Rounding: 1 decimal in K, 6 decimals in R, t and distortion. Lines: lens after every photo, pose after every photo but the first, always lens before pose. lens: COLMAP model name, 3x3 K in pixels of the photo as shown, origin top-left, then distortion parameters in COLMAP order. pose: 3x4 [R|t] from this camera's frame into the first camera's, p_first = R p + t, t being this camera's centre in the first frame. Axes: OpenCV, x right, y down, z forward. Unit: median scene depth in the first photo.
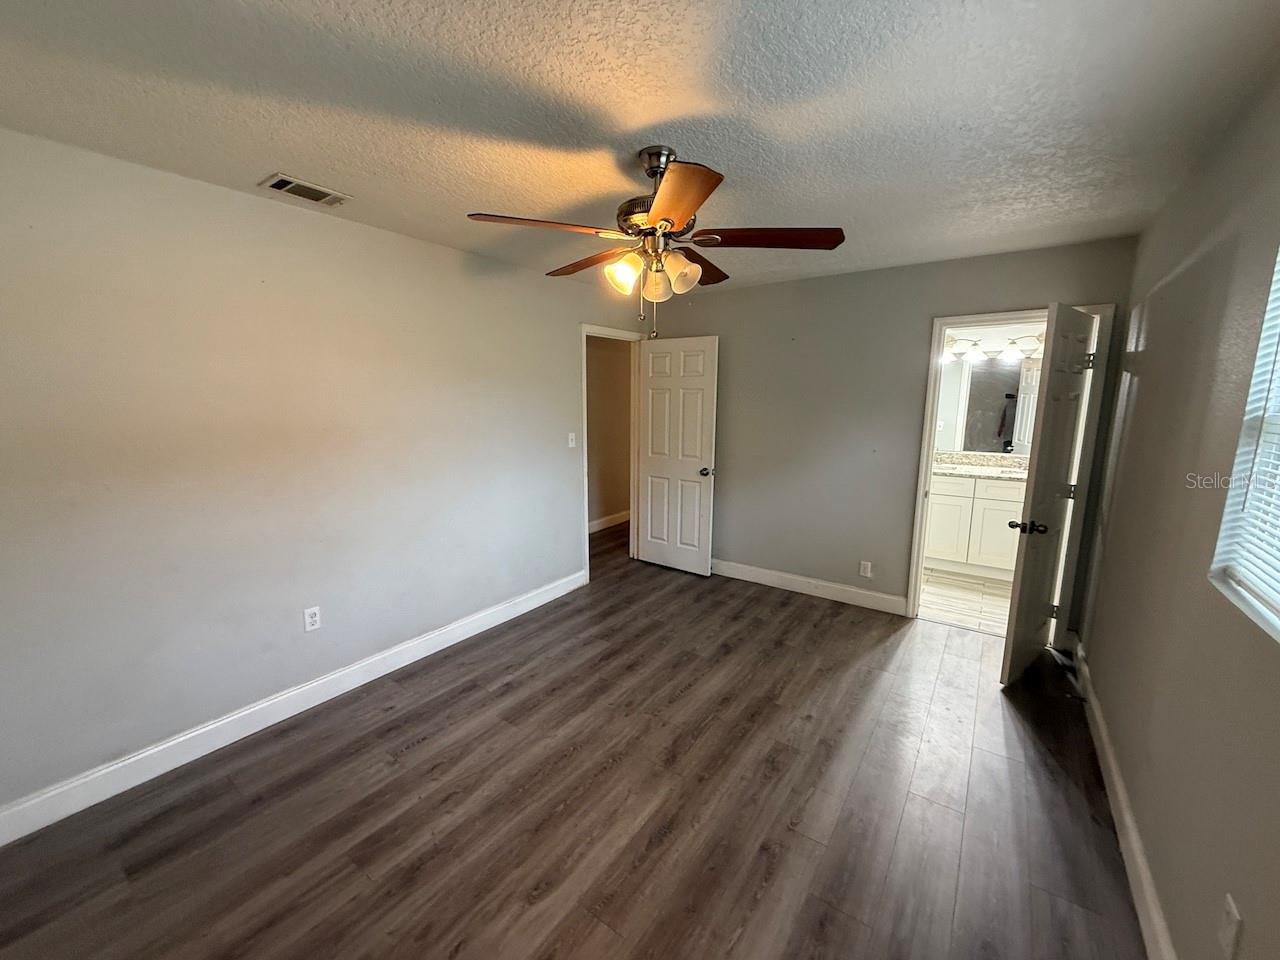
lens RADIAL K [[511.3, 0, 633.9], [0, 511.3, 479.3], [0, 0, 1]] dist [-0.000286, -0.000436]
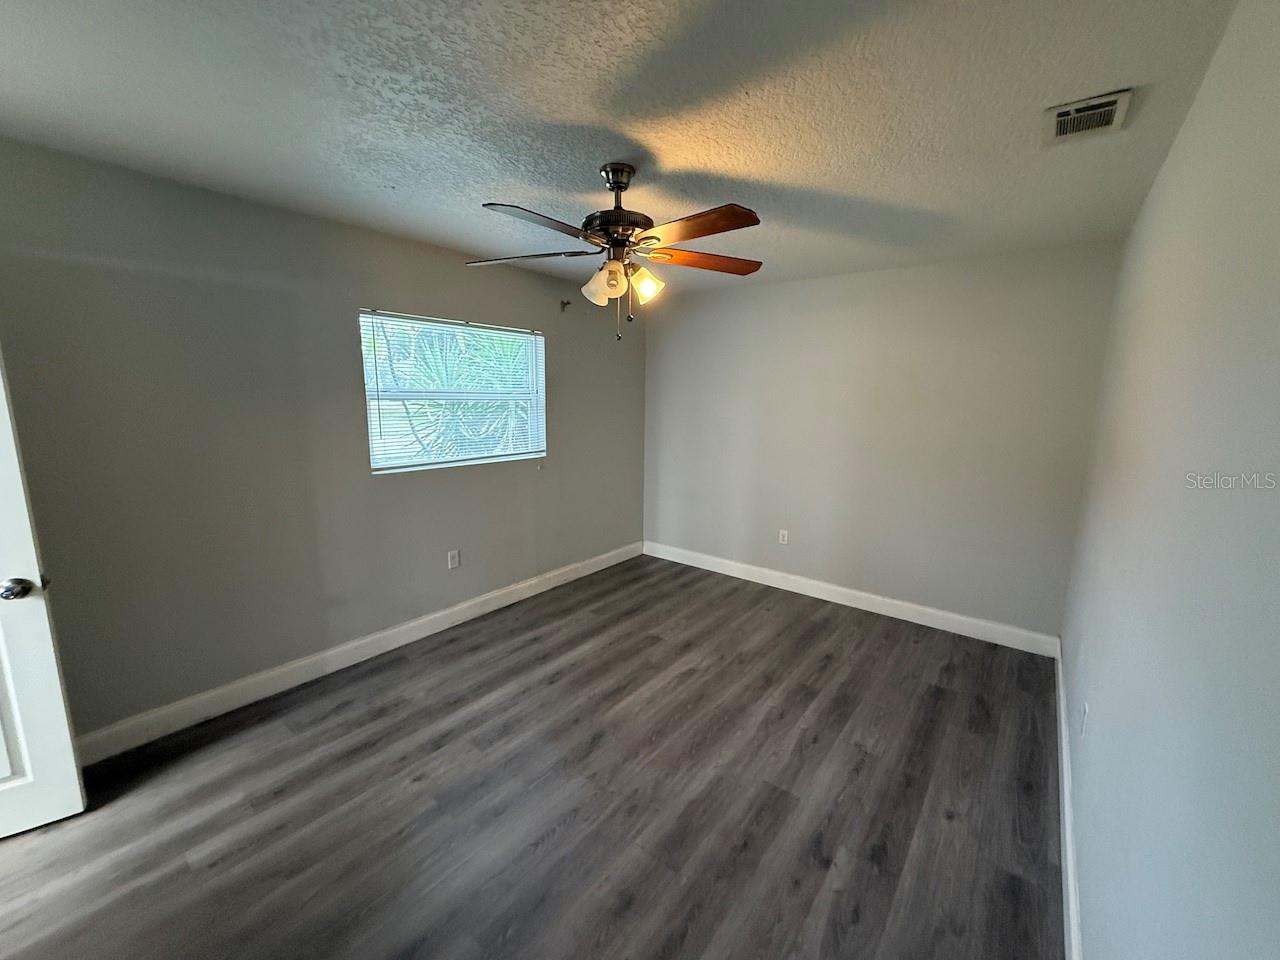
lens RADIAL K [[511.3, 0, 635.5], [0, 511.3, 482.2], [0, 0, 1]] dist [-0.000286, -0.000436]
pose [[-0.998874, -0.022310, 0.041860, -0.052213], [-0.007384, 0.944861, 0.327389, -0.389183], [-0.046856, 0.326711, -0.943962, 2.365780]]
